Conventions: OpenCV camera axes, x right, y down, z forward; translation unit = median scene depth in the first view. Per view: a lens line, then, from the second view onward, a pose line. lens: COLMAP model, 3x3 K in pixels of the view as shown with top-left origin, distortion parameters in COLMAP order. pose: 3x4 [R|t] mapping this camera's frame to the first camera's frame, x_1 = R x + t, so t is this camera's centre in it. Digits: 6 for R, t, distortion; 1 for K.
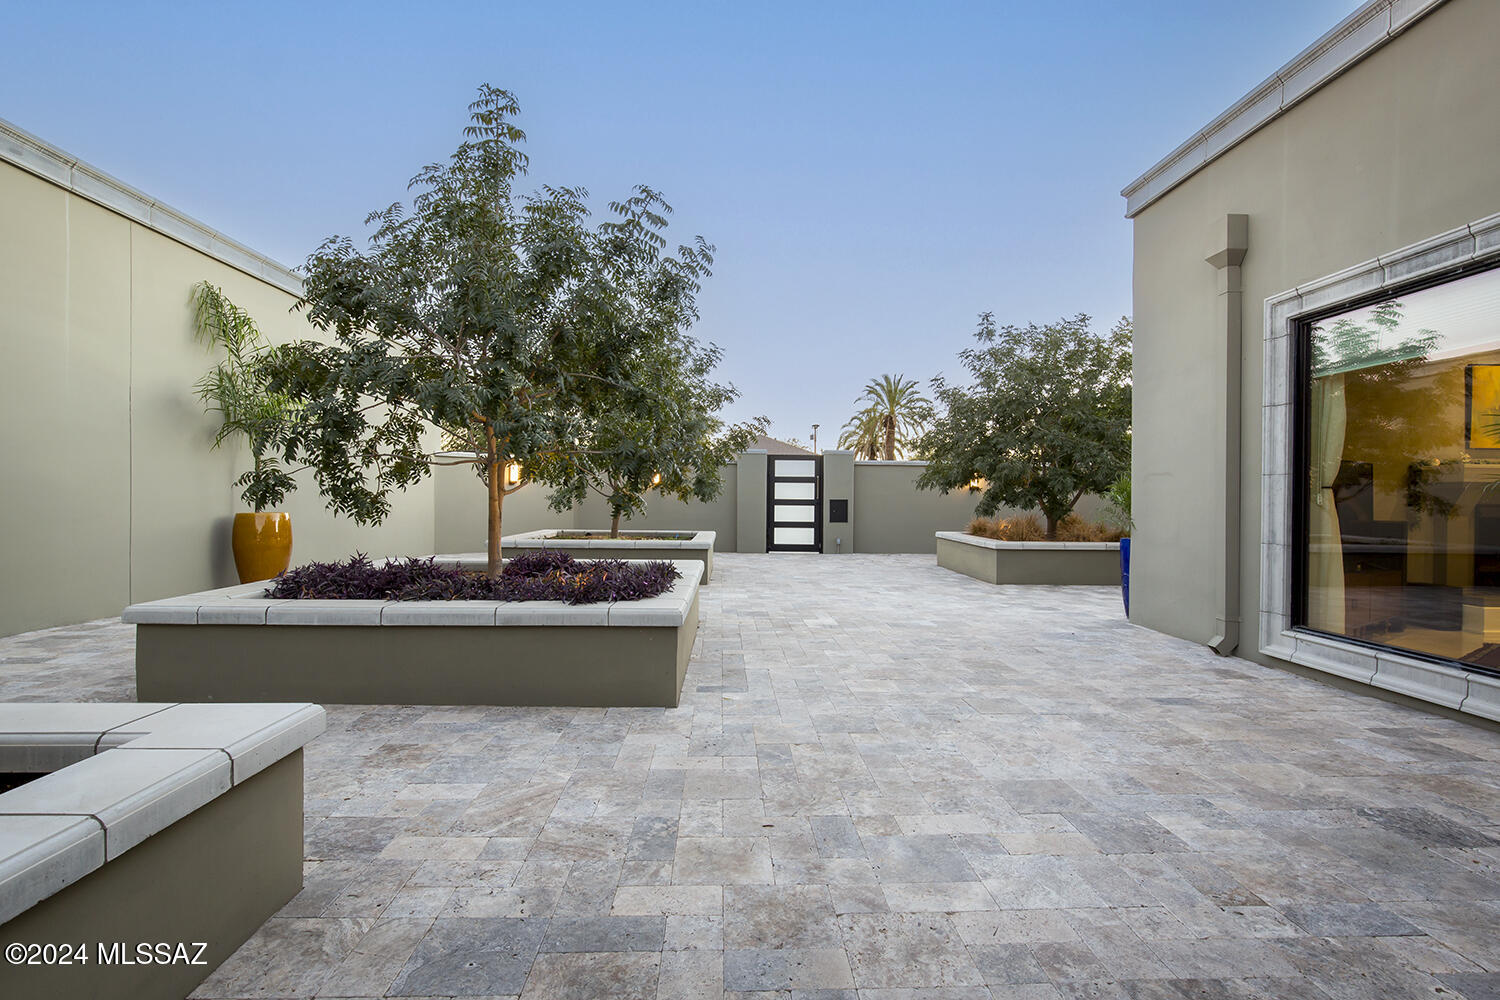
lens RADIAL K [[714.1, 0, 750.0], [0, 714.1, 502.9], [0, 0, 1]] dist [-0.004567, 0.001219]
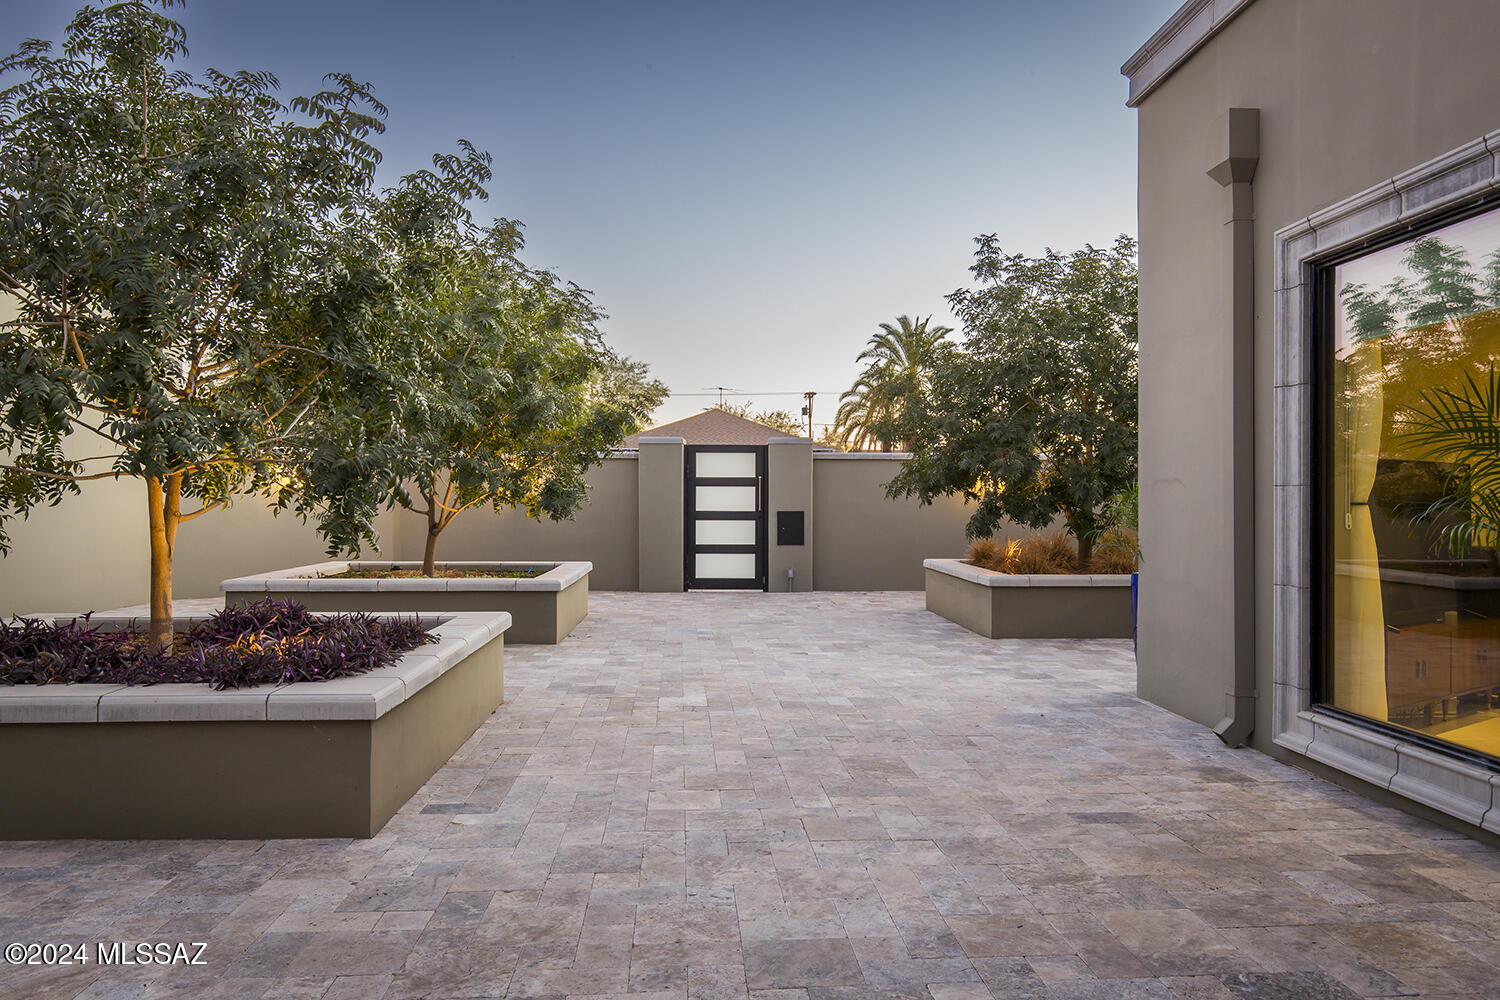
lens RADIAL K [[1079.8, 0, 749.8], [0, 1079.8, 503.2], [0, 0, 1]] dist [0.001819, -0.001141]
pose [[0.999693, -0.007711, 0.023553, 0.202161], [0.007838, 0.999955, -0.005306, -0.022610], [-0.023511, 0.005489, 0.999709, -0.040786]]
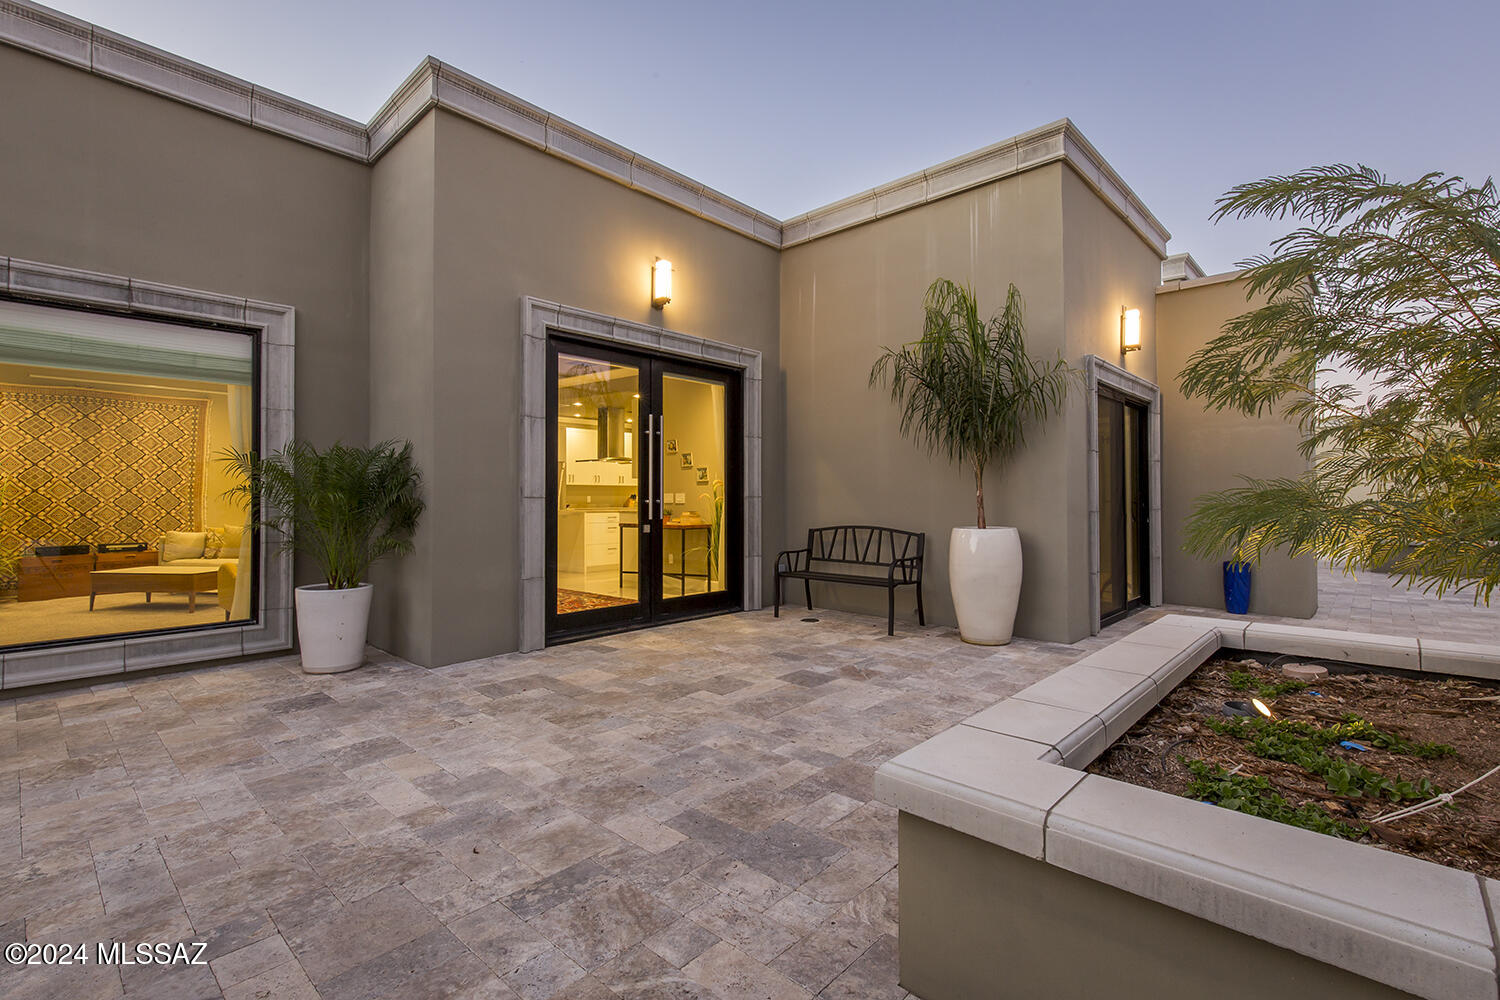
lens RADIAL K [[680.0, 0, 753.6], [0, 680.0, 488.8], [0, 0, 1]] dist [0.009666, -0.001134]
pose [[-0.708963, 0.002219, 0.705243, -0.473284], [0.001795, 0.999997, -0.001341, -0.014724], [-0.705244, 0.000316, -0.708965, 0.745074]]
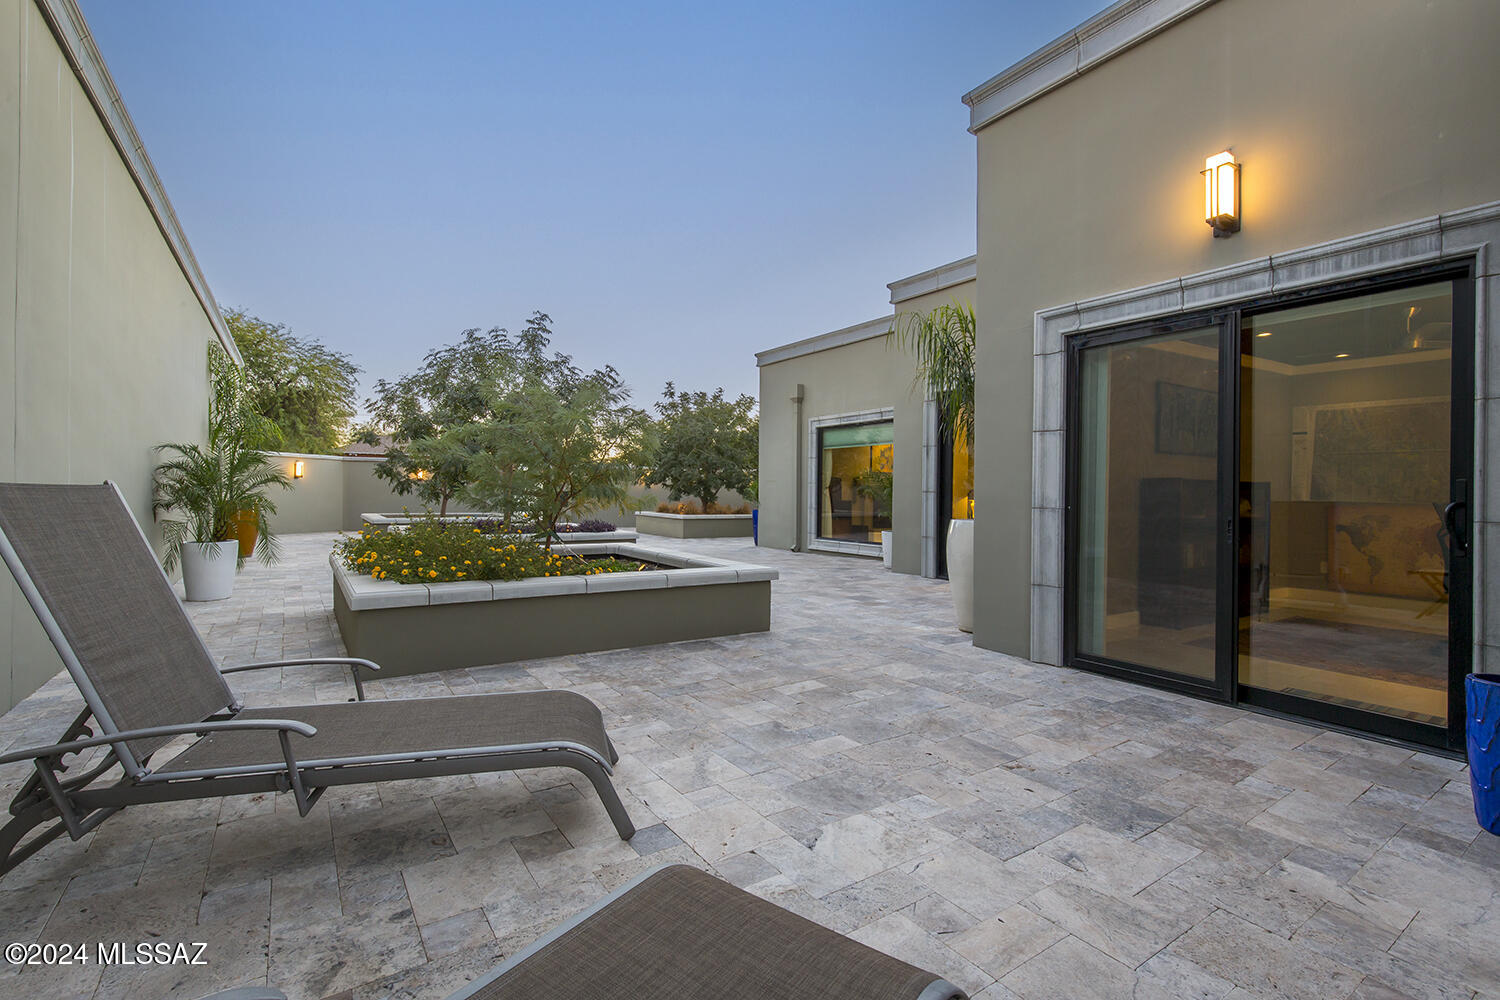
lens RADIAL K [[680.0, 0, 748.7], [0, 680.0, 493.8], [0, 0, 1]] dist [0.009666, -0.001134]
pose [[0.843674, 0.001709, 0.536853, -0.950727], [-0.001328, 0.999999, -0.001097, 0.005142], [-0.536854, 0.000212, 0.843675, -1.172215]]
